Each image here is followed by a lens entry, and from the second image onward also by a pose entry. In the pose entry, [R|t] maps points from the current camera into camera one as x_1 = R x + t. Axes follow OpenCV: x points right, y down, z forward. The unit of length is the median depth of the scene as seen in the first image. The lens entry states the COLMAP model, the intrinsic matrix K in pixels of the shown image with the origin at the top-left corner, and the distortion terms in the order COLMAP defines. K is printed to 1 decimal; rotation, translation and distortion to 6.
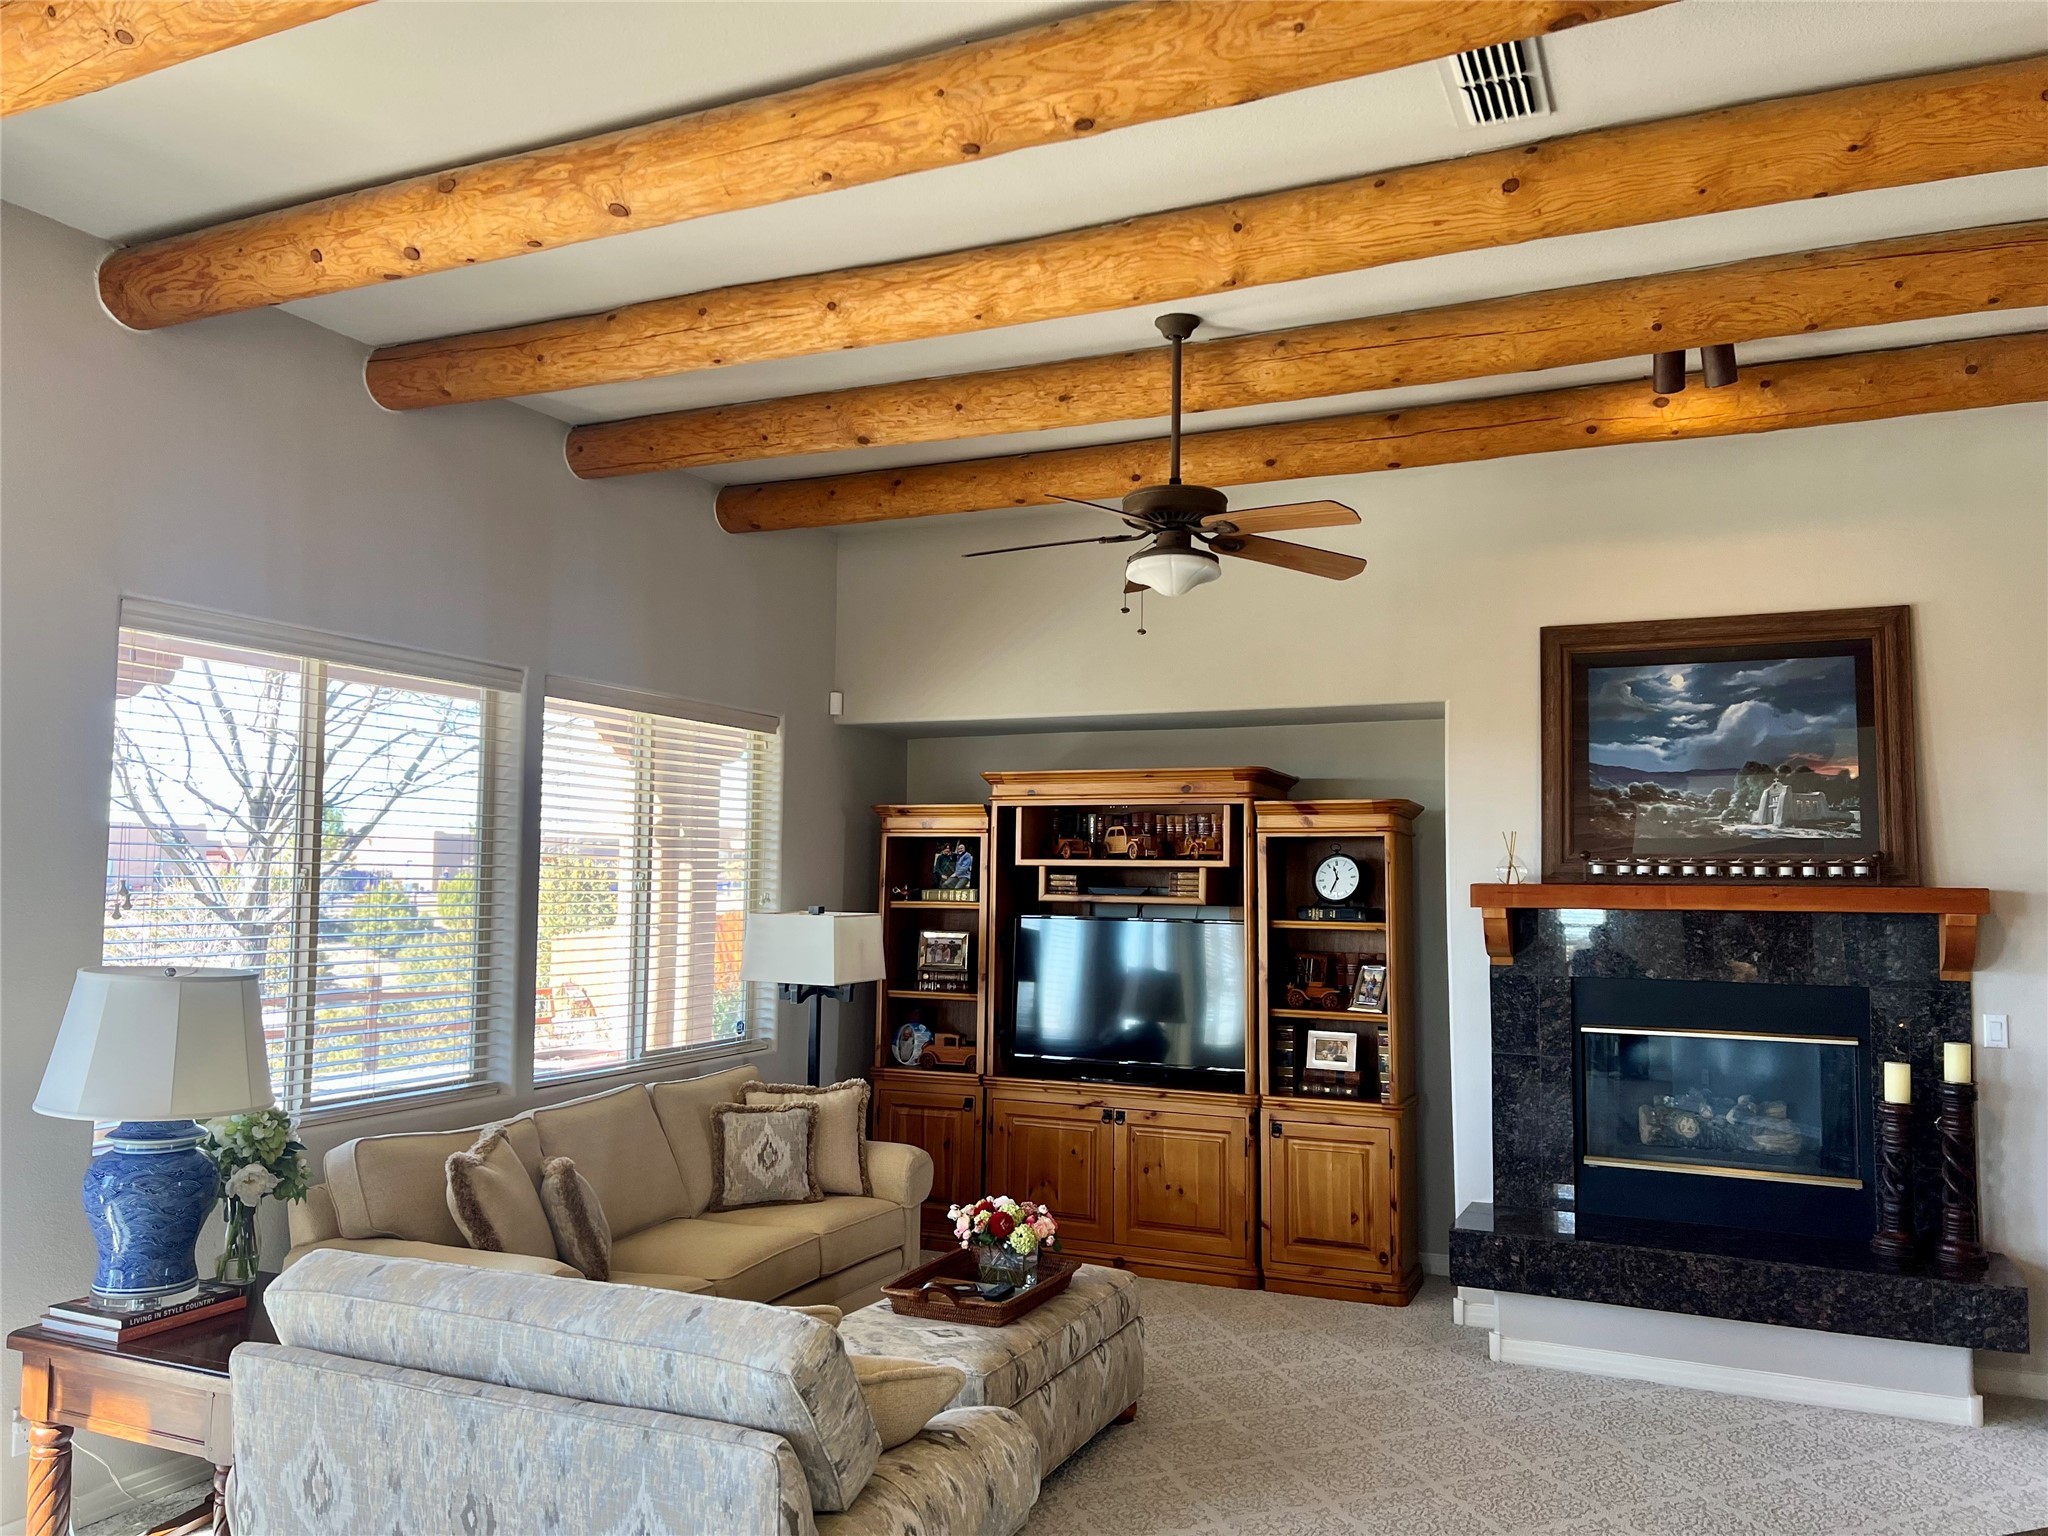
lens RADIAL K [[1535.5, 0, 1031.0], [0, 1535.5, 765.3], [0, 0, 1]] dist [0.047103, -0.051591]
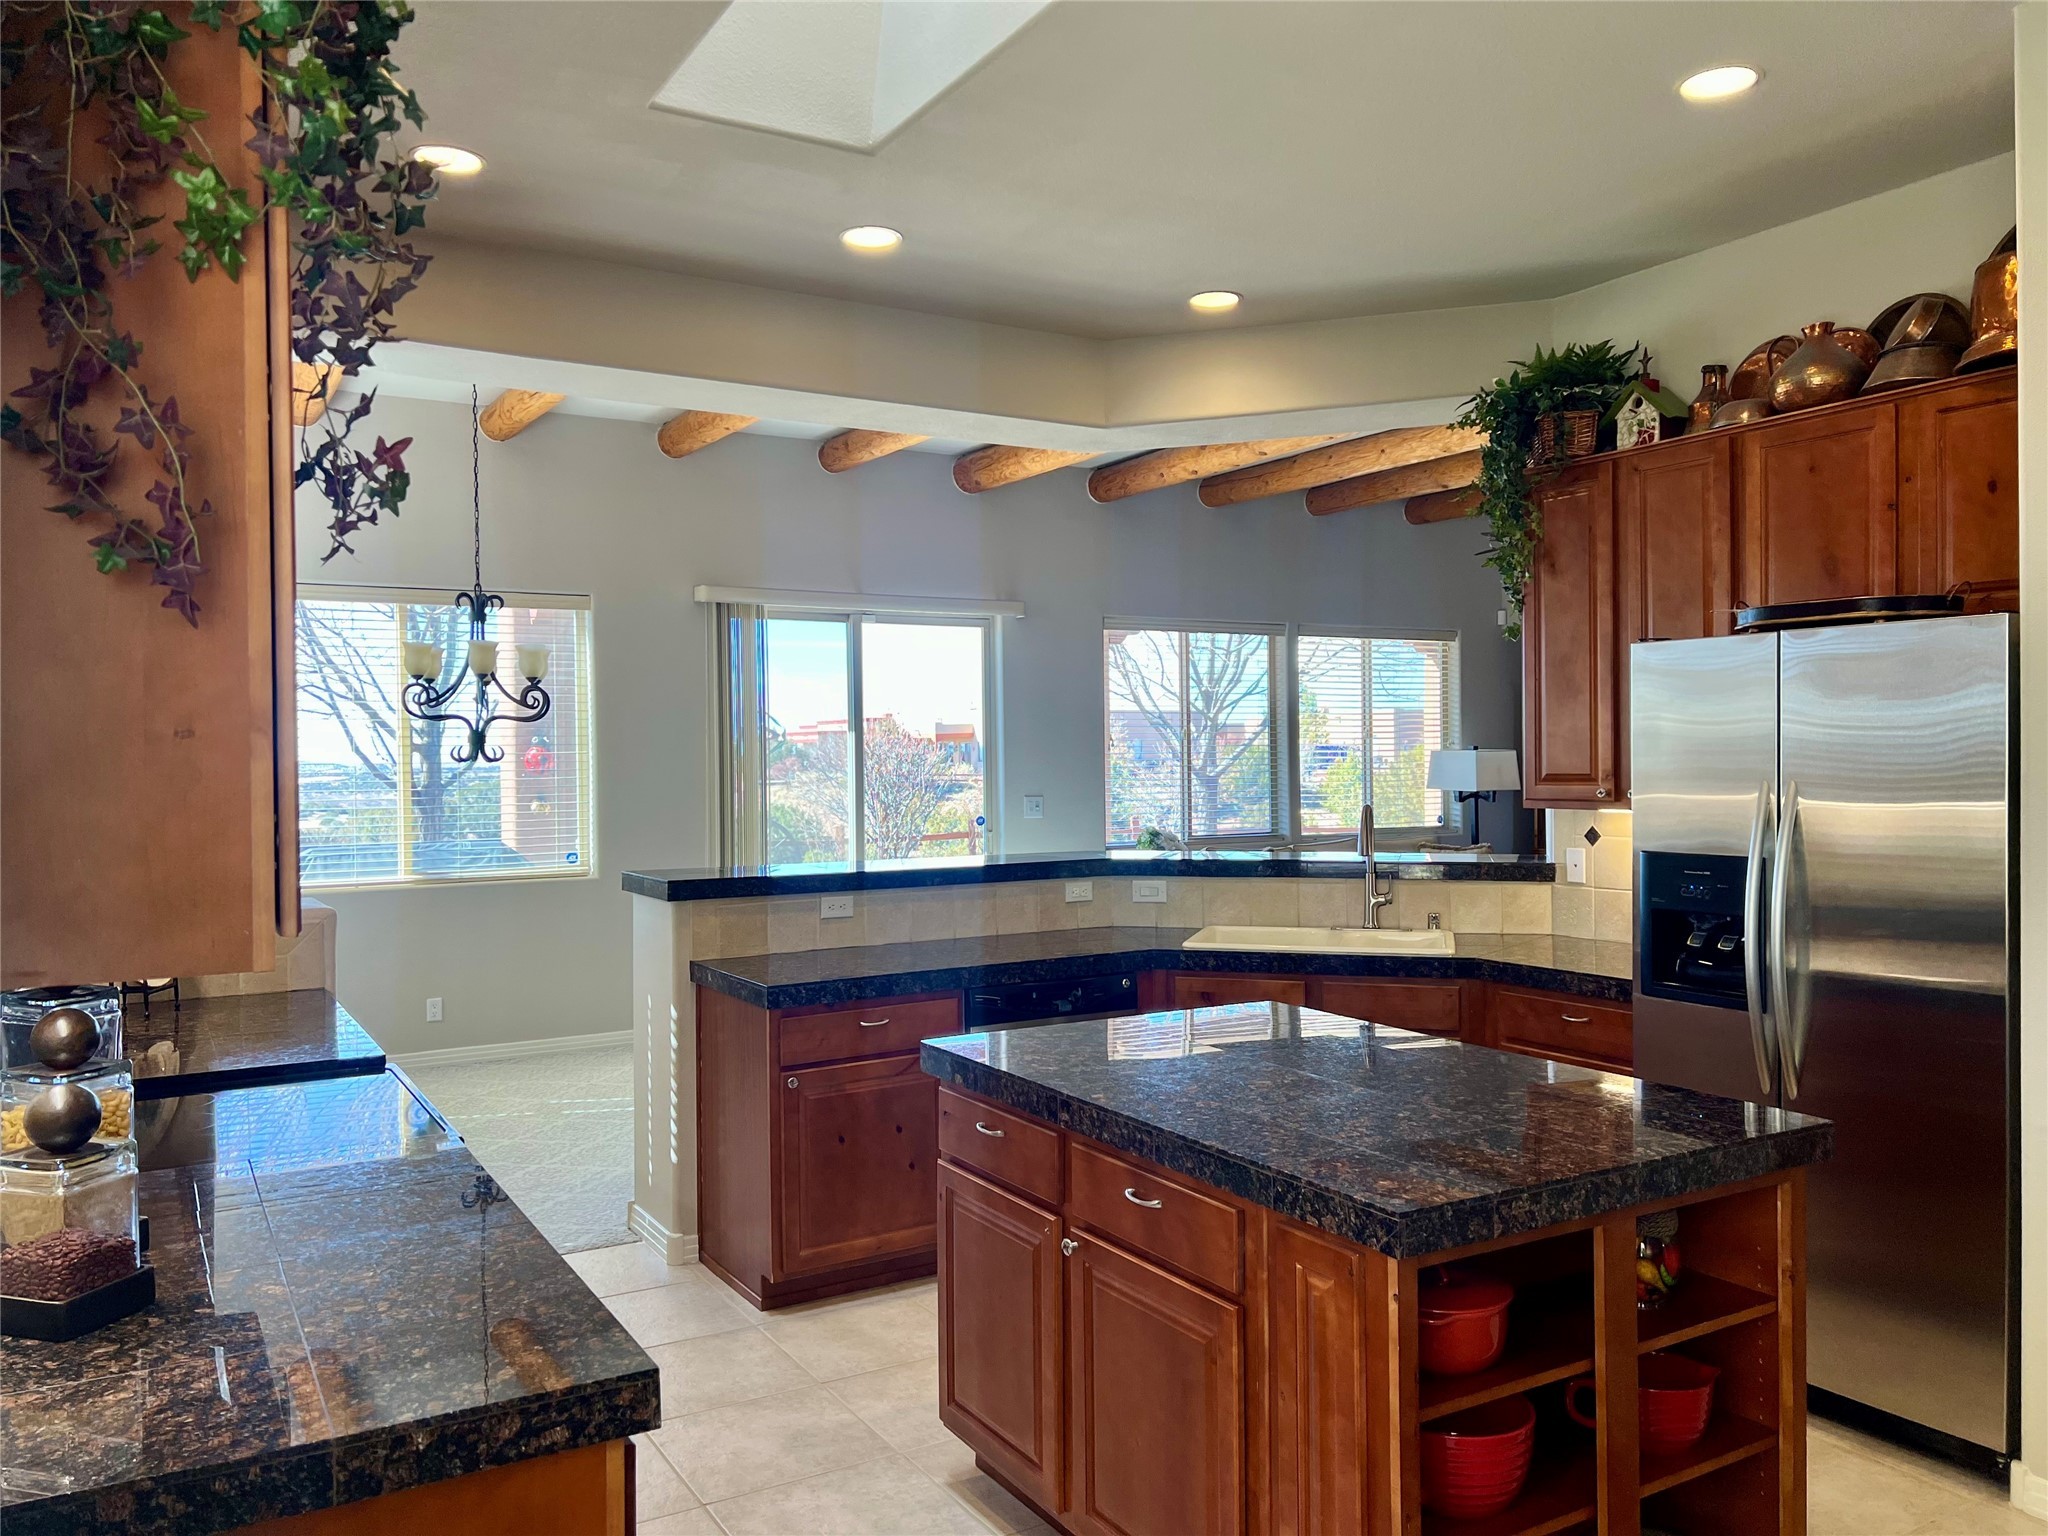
lens RADIAL K [[1535.5, 0, 1023.4], [0, 1535.5, 771.1], [0, 0, 1]] dist [0.047103, -0.051591]
pose [[0.818183, -0.017288, -0.574698, 0.486926], [0.067092, 0.995590, 0.065569, -0.026239], [0.571030, -0.092205, 0.815734, -0.746741]]
